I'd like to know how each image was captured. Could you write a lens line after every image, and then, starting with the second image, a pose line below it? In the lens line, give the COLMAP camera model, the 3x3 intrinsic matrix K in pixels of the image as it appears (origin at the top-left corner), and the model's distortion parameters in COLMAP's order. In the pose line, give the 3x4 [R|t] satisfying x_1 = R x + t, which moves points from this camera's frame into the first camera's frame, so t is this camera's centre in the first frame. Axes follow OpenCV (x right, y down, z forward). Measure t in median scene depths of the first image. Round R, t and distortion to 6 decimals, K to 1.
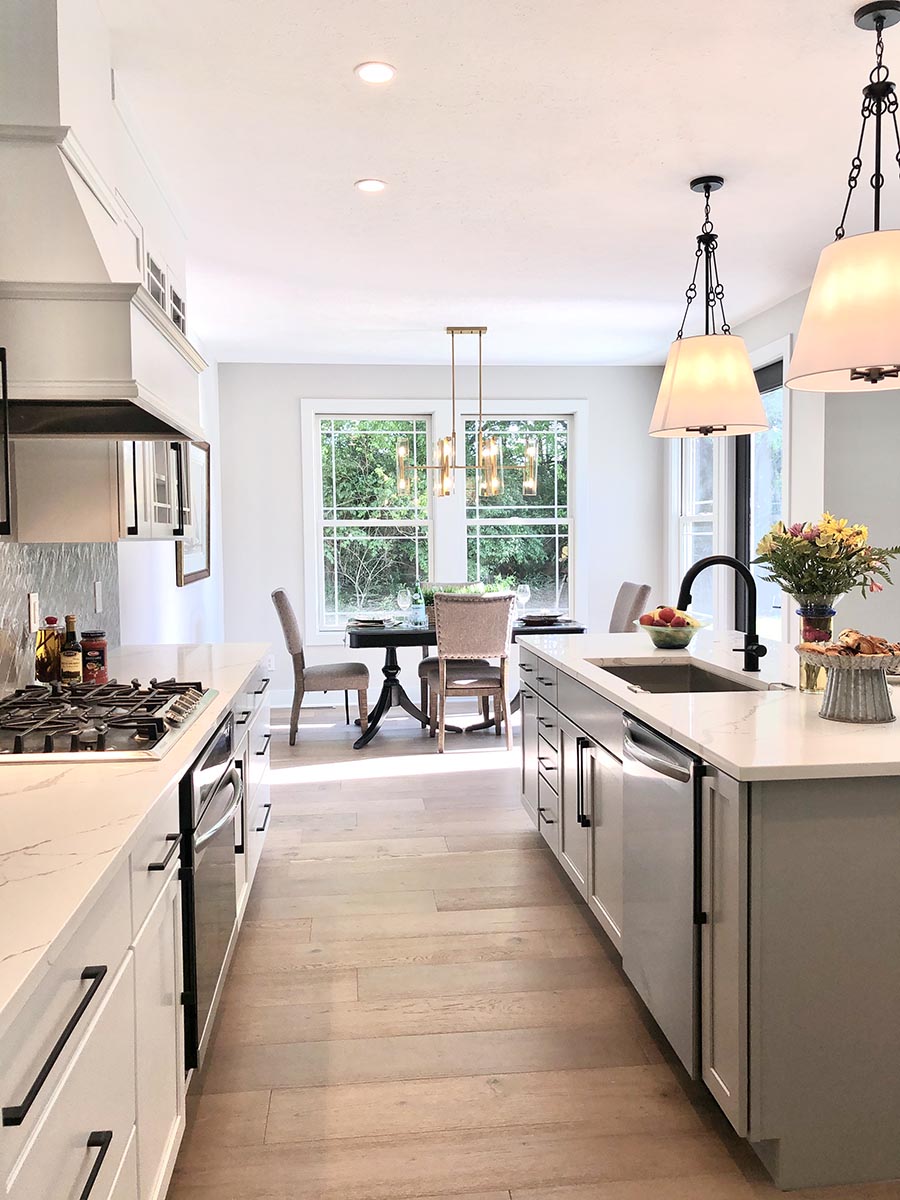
lens RADIAL K [[962.7, 0, 453.7], [0, 962.7, 605.0], [0, 0, 1]] dist [0.000400, -0.007674]
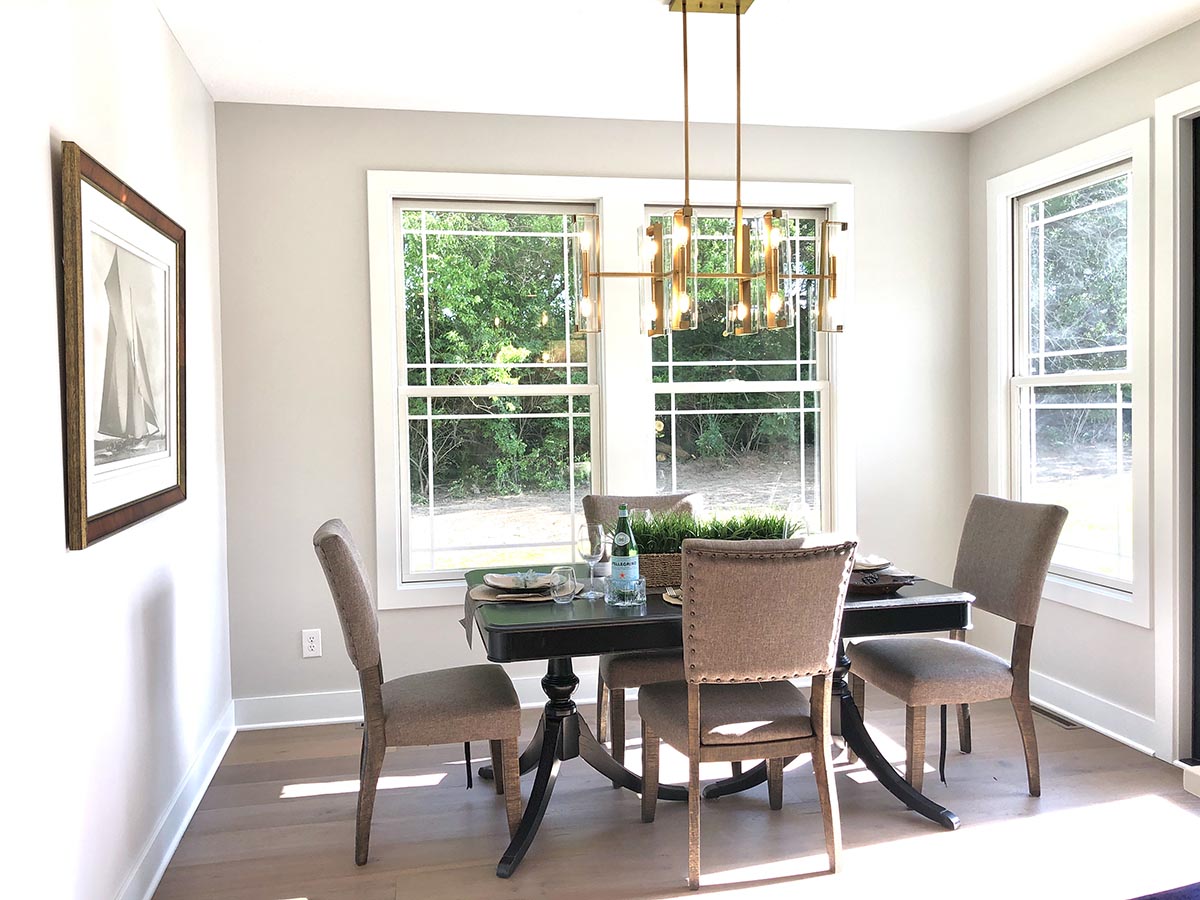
lens RADIAL K [[962.7, 0, 598.5], [0, 962.7, 438.4], [0, 0, 1]] dist [0.000400, -0.007674]
pose [[0.995421, -0.009474, 0.095115, -0.091572], [0.013343, 0.999106, -0.040125, -0.038497], [-0.094650, 0.041210, 0.994657, 0.500210]]
